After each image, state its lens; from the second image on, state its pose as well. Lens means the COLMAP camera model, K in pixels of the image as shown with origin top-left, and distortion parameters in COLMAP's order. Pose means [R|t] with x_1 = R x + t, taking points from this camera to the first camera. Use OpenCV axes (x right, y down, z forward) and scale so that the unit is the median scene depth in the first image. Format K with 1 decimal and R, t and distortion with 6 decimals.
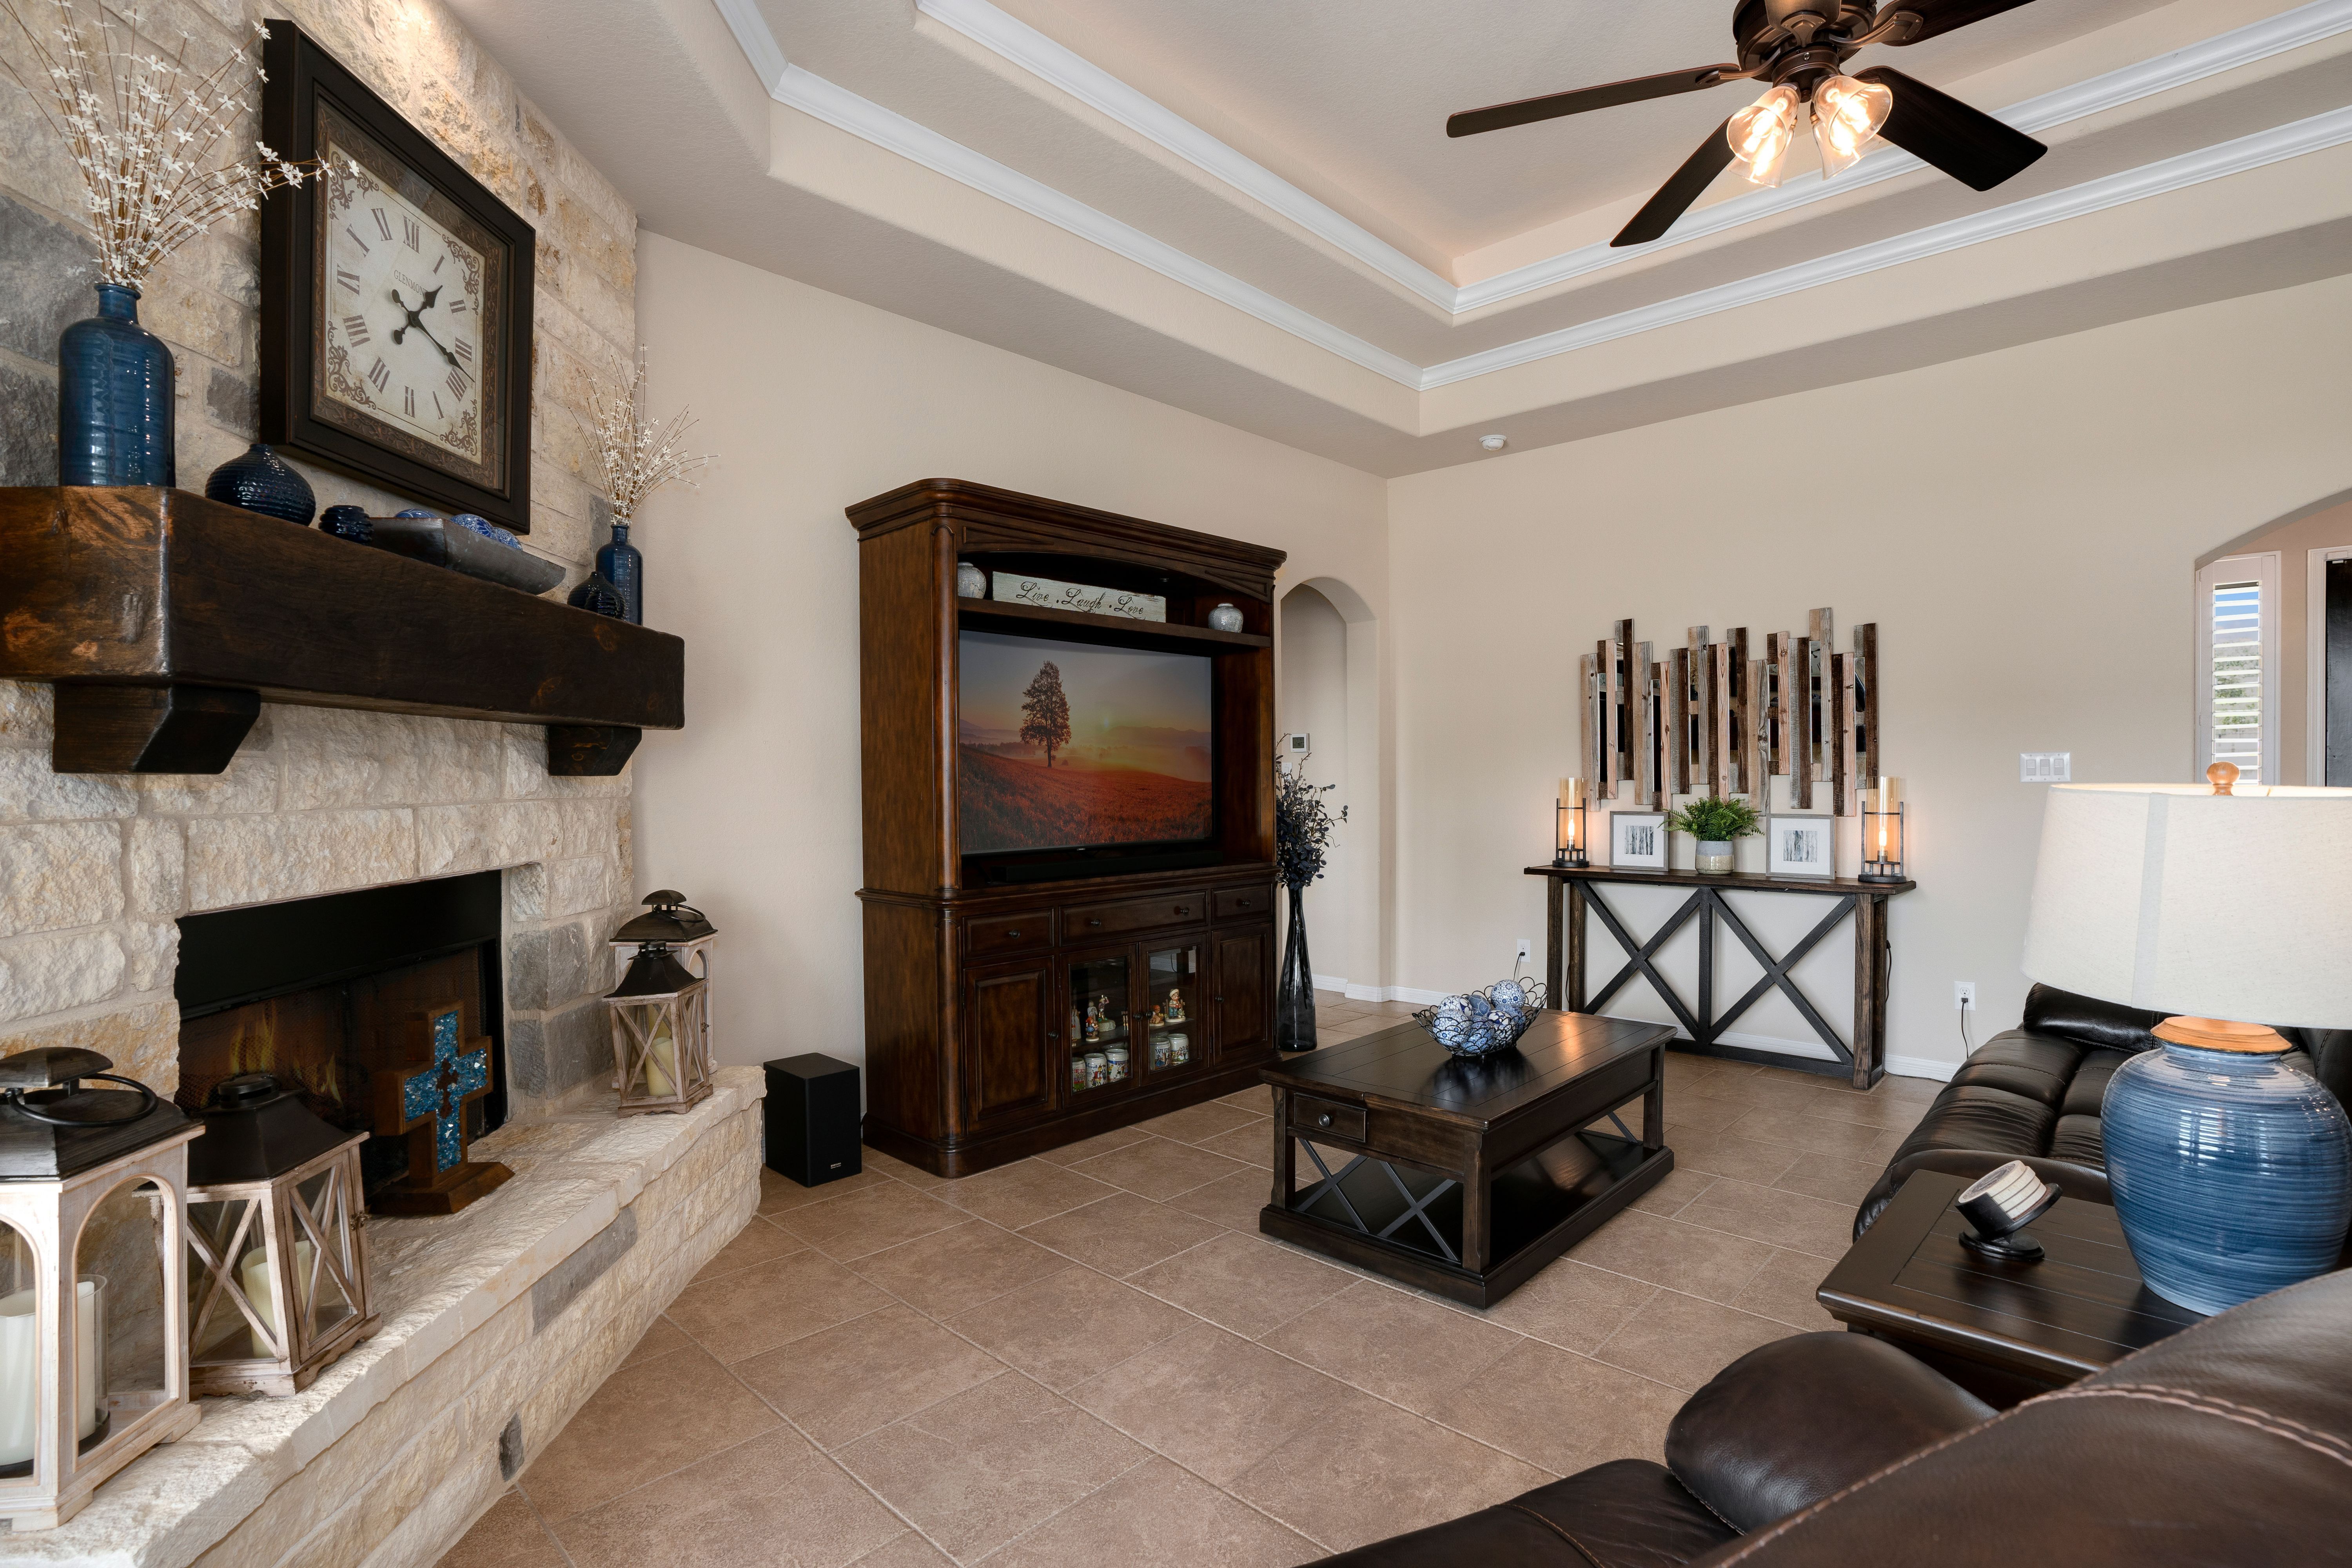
lens RADIAL K [[1112.0, 0, 1186.2], [0, 1112.0, 783.3], [0, 0, 1]] dist [-0.074728, 0.028056]
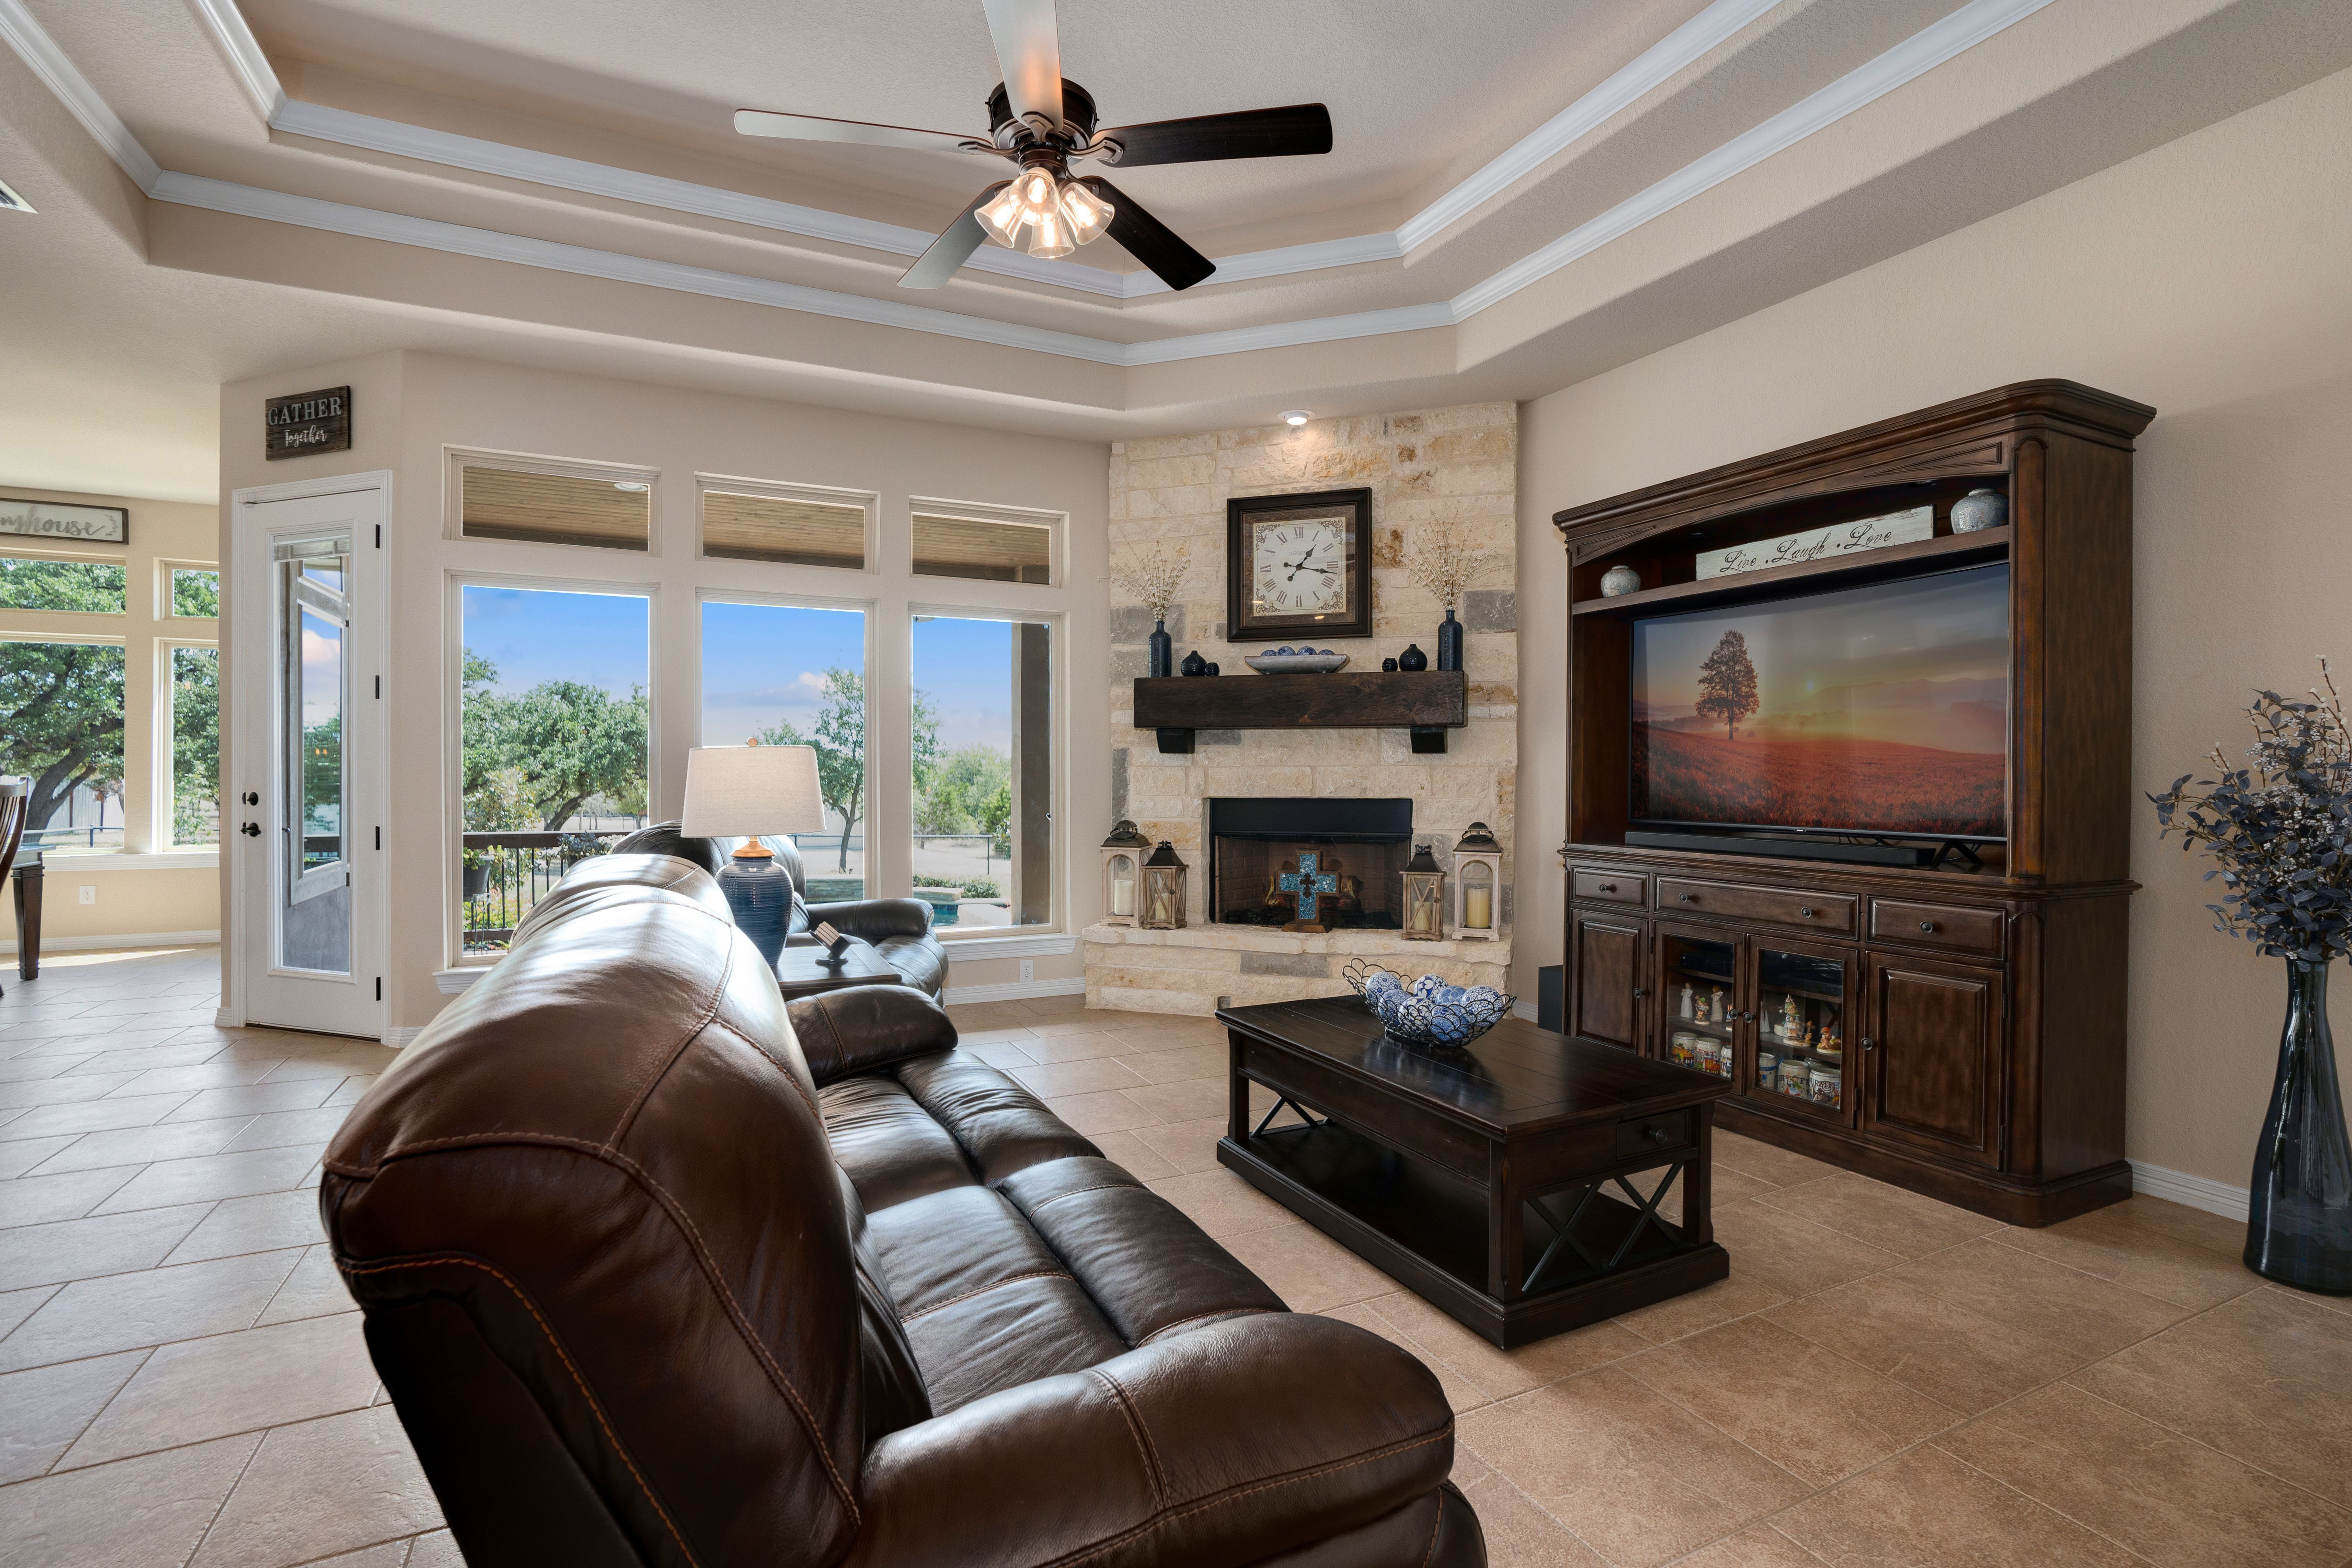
lens RADIAL K [[1087.4, 0, 1190.0], [0, 1087.4, 776.3], [0, 0, 1]] dist [-0.060111, 0.021178]
pose [[-0.344519, 0.008590, -0.938740, 1.511091], [-0.006249, 0.999915, 0.011444, 0.016368], [0.938758, 0.009809, -0.344437, 1.444487]]
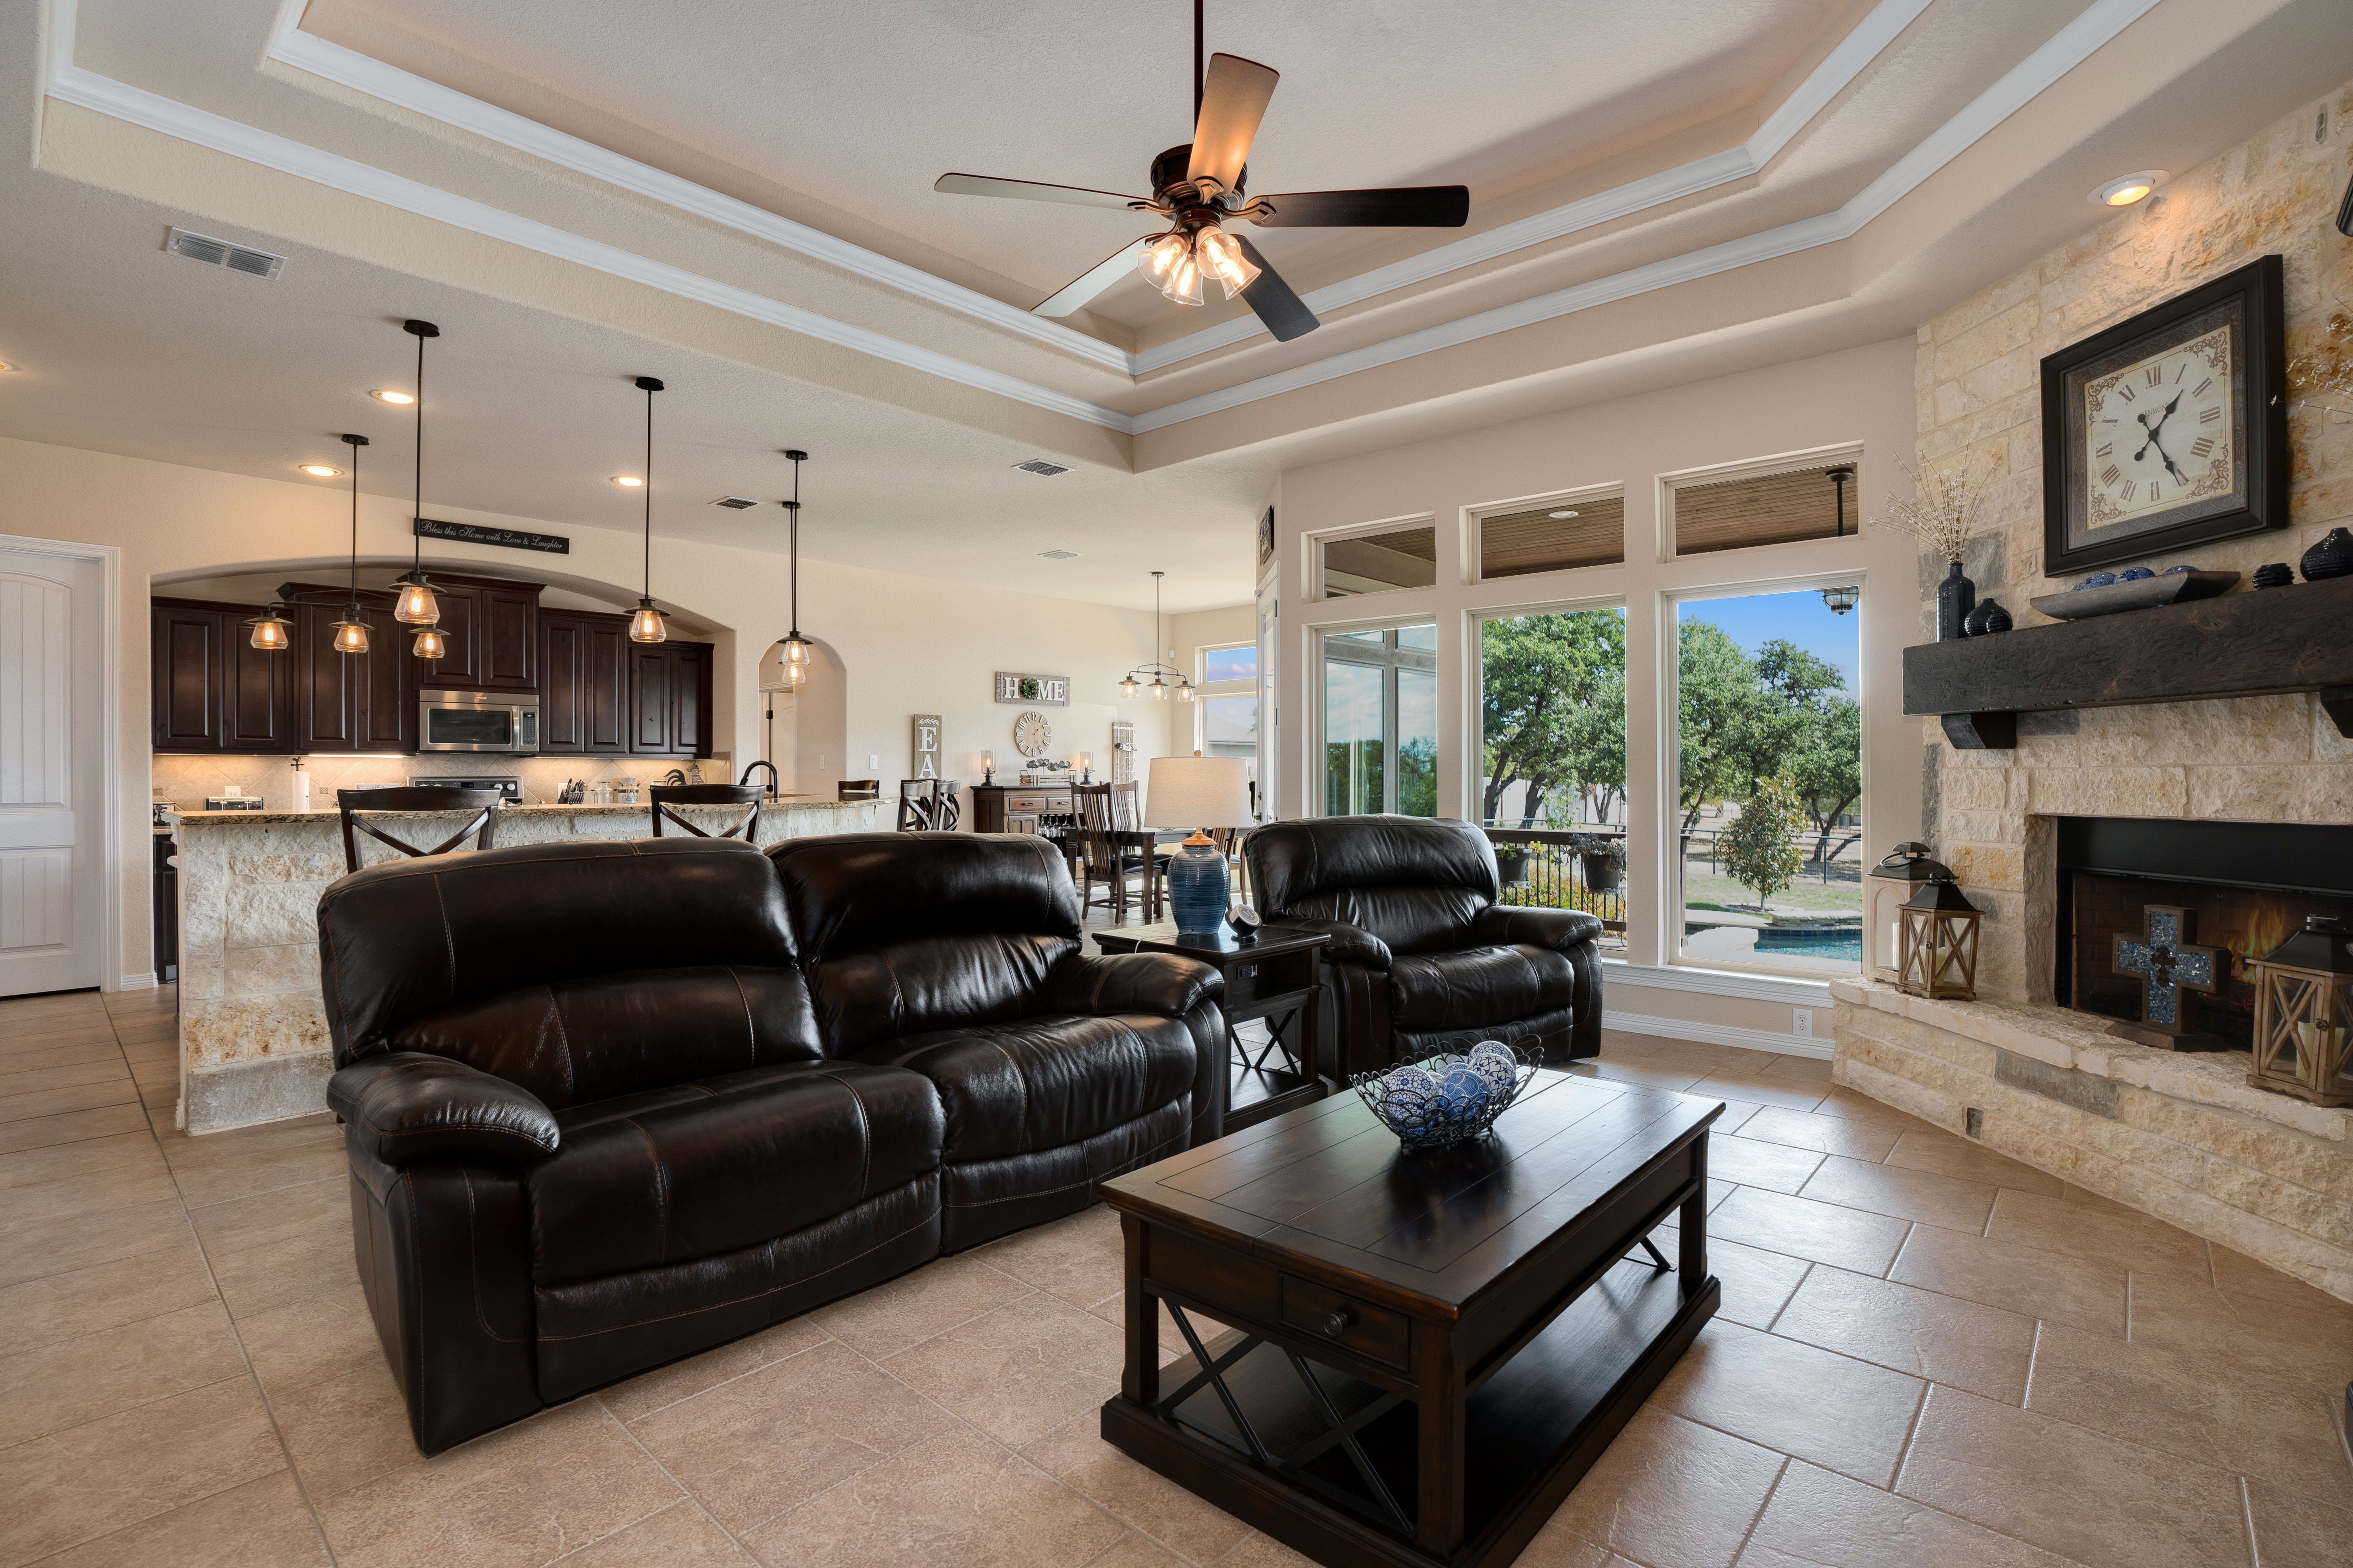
lens RADIAL K [[1104.5, 0, 1178.3], [0, 1104.5, 785.3], [0, 0, 1]] dist [-0.062403, 0.021644]
pose [[-0.999707, 0.007575, -0.022974, 0.581668], [0.007238, 0.999866, 0.014715, 0.015222], [0.023082, 0.014545, -0.999628, 2.161331]]
